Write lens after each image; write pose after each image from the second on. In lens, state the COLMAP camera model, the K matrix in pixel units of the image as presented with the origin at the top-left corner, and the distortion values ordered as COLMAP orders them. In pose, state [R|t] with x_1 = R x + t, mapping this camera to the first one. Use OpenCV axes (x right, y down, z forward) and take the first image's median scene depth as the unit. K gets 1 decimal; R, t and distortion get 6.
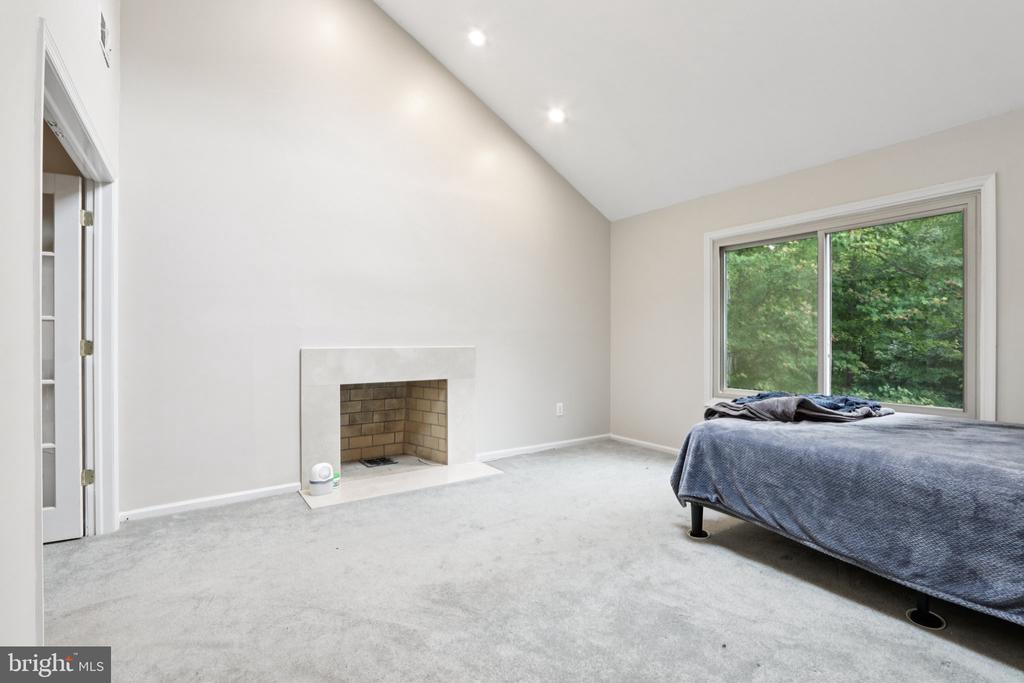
lens RADIAL K [[484.8, 0, 517.6], [0, 484.8, 340.0], [0, 0, 1]] dist [-0.031065, 0.000832]
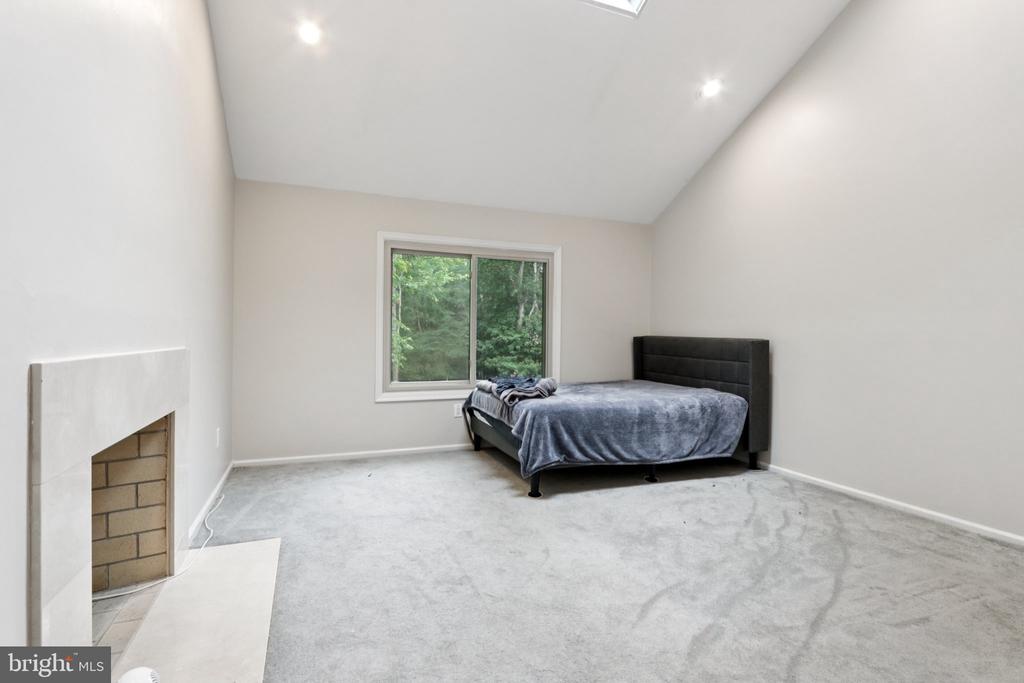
lens RADIAL K [[484.8, 0, 517.6], [0, 484.8, 340.0], [0, 0, 1]] dist [-0.031065, 0.000832]
pose [[0.192391, -0.002812, 0.981314, -0.576569], [-0.008954, 0.999949, 0.004621, -0.000259], [-0.981278, -0.009676, 0.192356, 0.543201]]
